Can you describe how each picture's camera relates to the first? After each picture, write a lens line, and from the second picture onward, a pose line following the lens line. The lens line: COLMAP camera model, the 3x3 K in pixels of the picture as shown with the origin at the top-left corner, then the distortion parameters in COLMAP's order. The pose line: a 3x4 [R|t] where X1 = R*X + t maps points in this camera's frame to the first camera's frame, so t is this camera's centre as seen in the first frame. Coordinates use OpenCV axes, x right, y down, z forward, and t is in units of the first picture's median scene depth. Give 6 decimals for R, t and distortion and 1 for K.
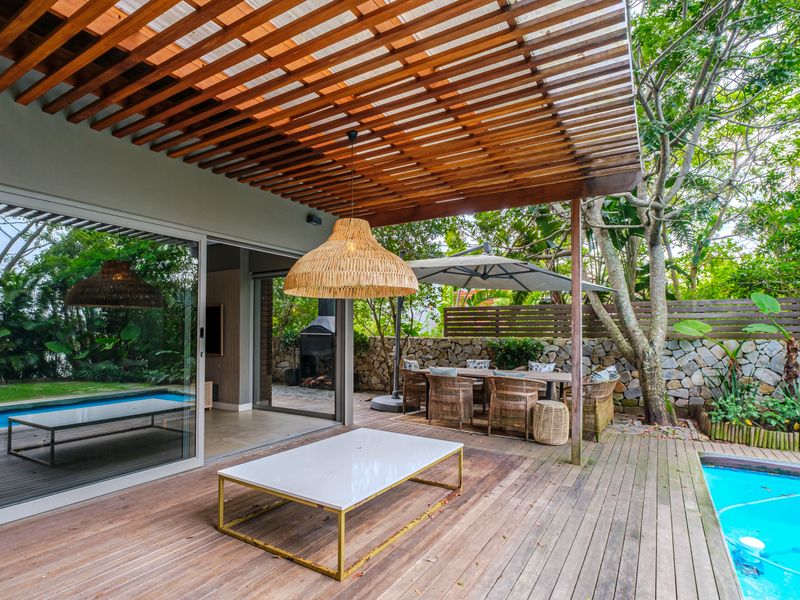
lens RADIAL K [[427.6, 0, 404.7], [0, 427.6, 332.4], [0, 0, 1]] dist [-0.001287, 0.001032]
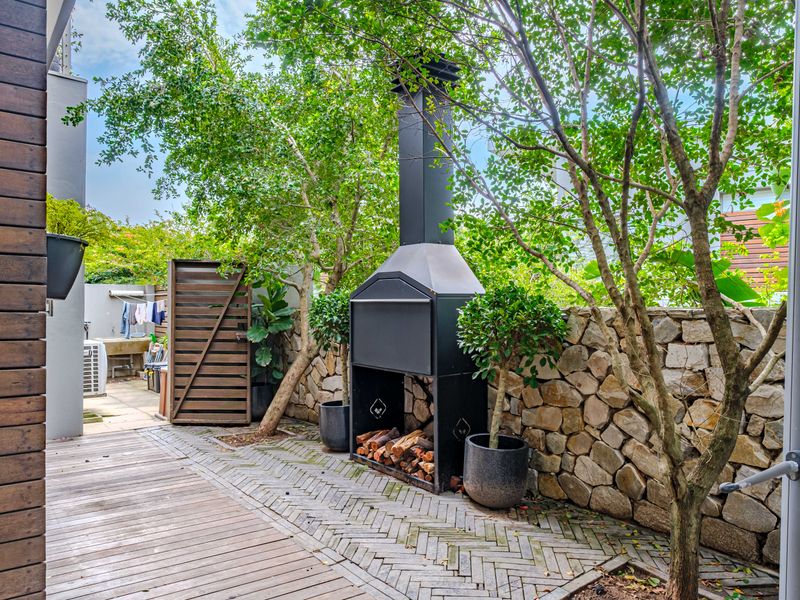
lens RADIAL K [[560.8, 0, 407.4], [0, 560.8, 302.0], [0, 0, 1]] dist [0.002434, 0.001324]
pose [[0.938268, -0.009799, -0.345770, -0.083478], [0.004816, 0.999872, -0.015267, 0.017172], [0.345875, 0.012660, 0.938195, 0.970790]]
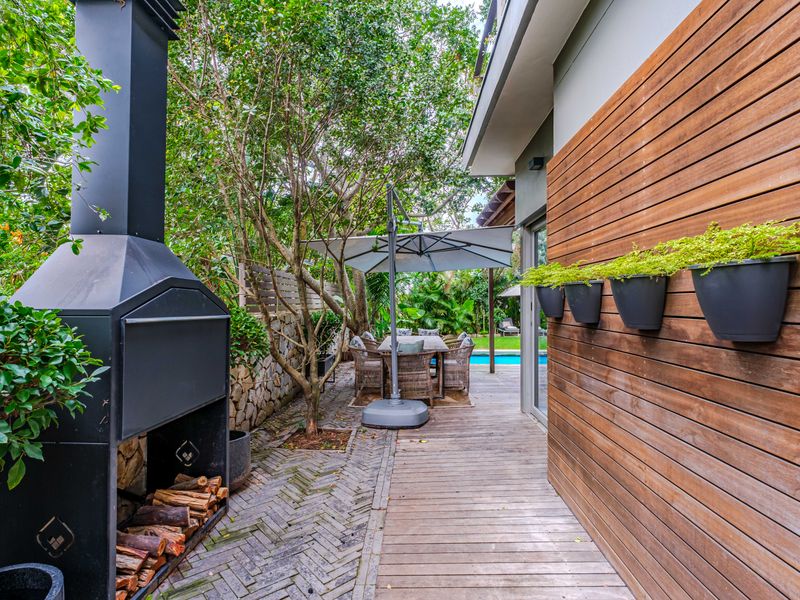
lens RADIAL K [[401.5, 0, 397.0], [0, 401.5, 297.5], [0, 0, 1]] dist [0.001959, 0.000102]
pose [[-0.465333, 0.010621, 0.885072, -0.638578], [0.002608, 0.999940, -0.010628, -0.004974], [-0.885132, -0.002638, -0.465333, 1.502557]]
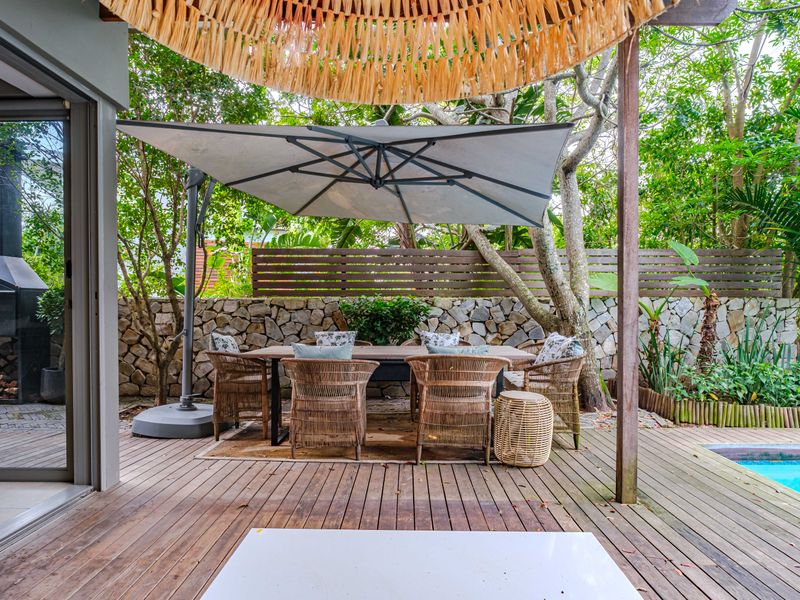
lens RADIAL K [[504.8, 0, 406.7], [0, 504.8, 316.8], [0, 0, 1]] dist [-0.008082, 0.003340]
pose [[0.858494, -0.010763, 0.512710, -0.125203], [0.001817, 0.999837, 0.017946, 0.036541], [-0.512820, -0.014475, 0.858374, 0.399037]]
